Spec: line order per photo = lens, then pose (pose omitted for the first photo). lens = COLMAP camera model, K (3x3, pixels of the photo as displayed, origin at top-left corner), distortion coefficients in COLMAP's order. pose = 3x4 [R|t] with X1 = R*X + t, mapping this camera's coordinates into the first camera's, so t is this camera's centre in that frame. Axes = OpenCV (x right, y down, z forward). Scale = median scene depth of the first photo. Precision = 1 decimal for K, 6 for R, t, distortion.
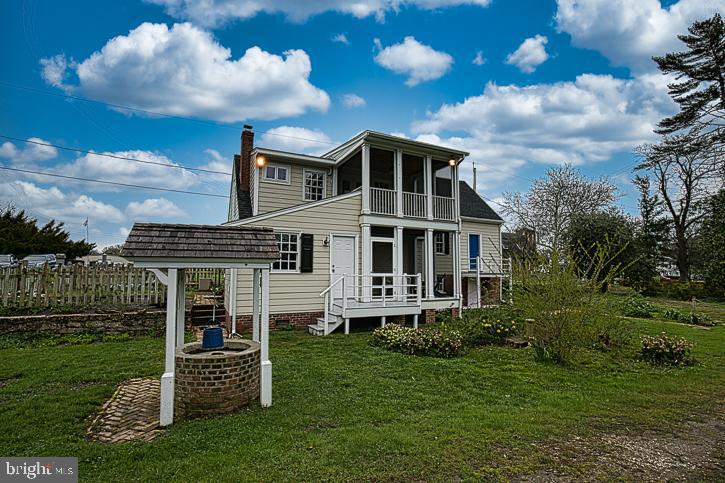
lens RADIAL K [[333.1, 0, 363.2], [0, 333.1, 244.5], [0, 0, 1]] dist [-0.037979, 0.007716]
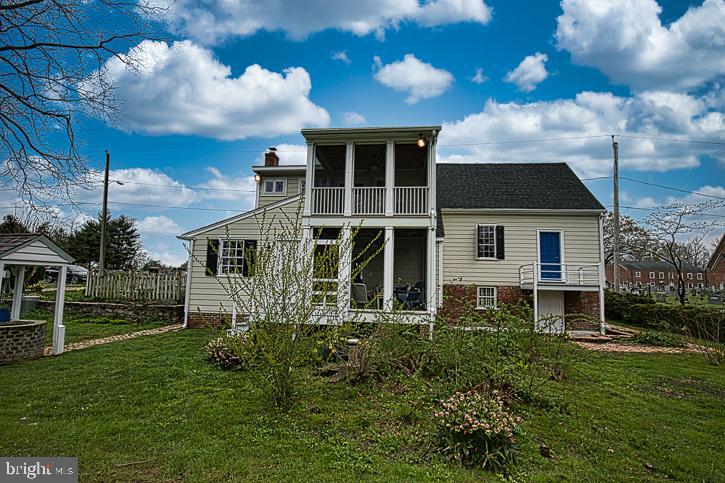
lens RADIAL K [[333.1, 0, 363.2], [0, 333.1, 244.5], [0, 0, 1]] dist [-0.037979, 0.007716]
pose [[0.844622, -0.045402, -0.533434, 0.592314], [0.024551, 0.998634, -0.046124, 0.034570], [0.534799, 0.025861, 0.844583, 0.260517]]
